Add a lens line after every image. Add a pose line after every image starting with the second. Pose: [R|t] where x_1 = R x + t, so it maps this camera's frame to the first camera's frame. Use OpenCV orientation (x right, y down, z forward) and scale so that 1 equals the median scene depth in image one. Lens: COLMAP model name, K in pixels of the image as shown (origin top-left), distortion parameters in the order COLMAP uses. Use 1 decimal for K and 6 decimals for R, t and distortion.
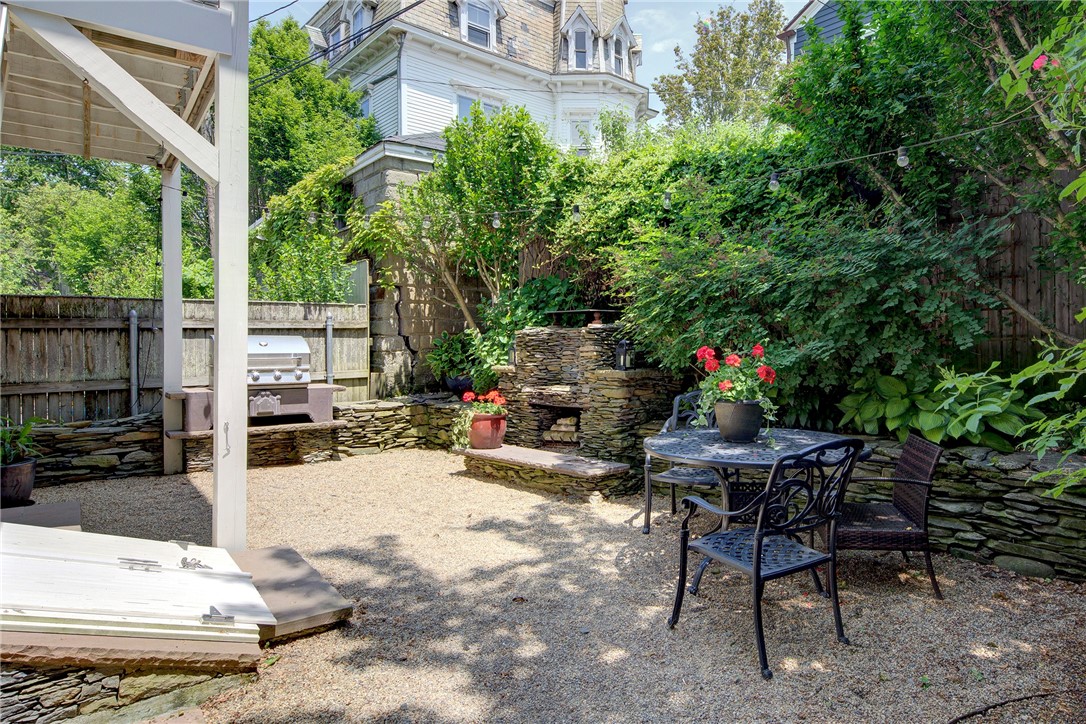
lens RADIAL K [[545.3, 0, 596.3], [0, 545.3, 344.7], [0, 0, 1]] dist [0.015388, 0.000113]
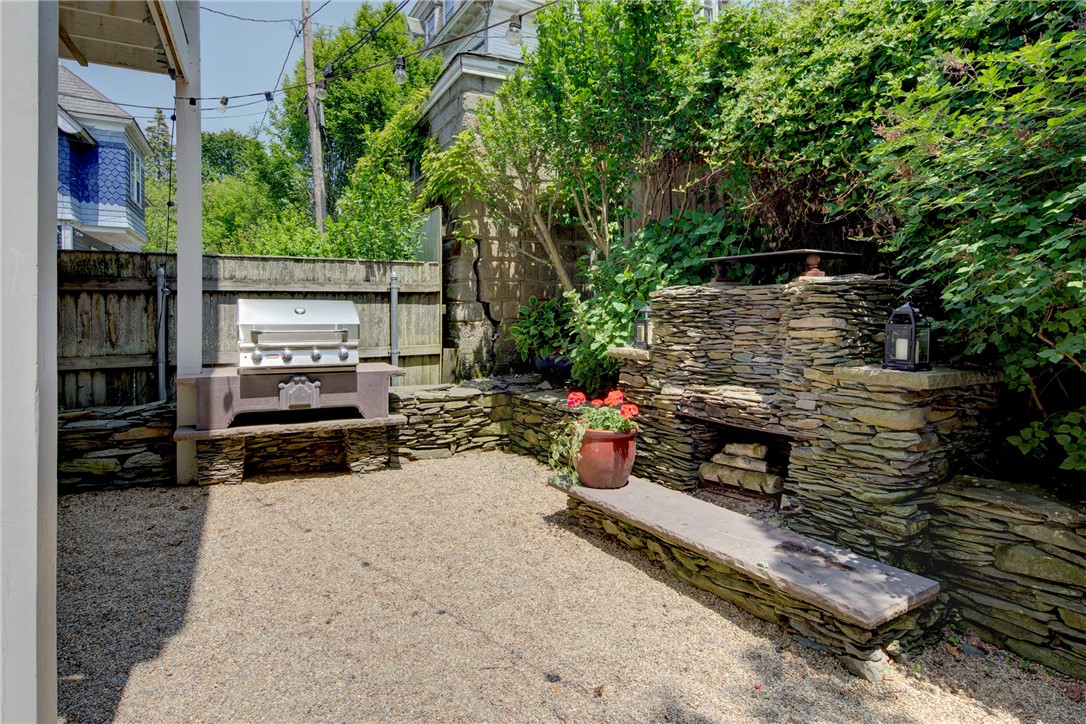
lens RADIAL K [[577.3, 0, 542.8], [0, 577.3, 312.6], [0, 0, 1]] dist [0.000162, 0.000027]
pose [[0.969618, 0.005453, -0.244564, -0.088763], [-0.006137, 0.999979, -0.002037, 0.000125], [0.244548, 0.003476, 0.969631, 0.289641]]
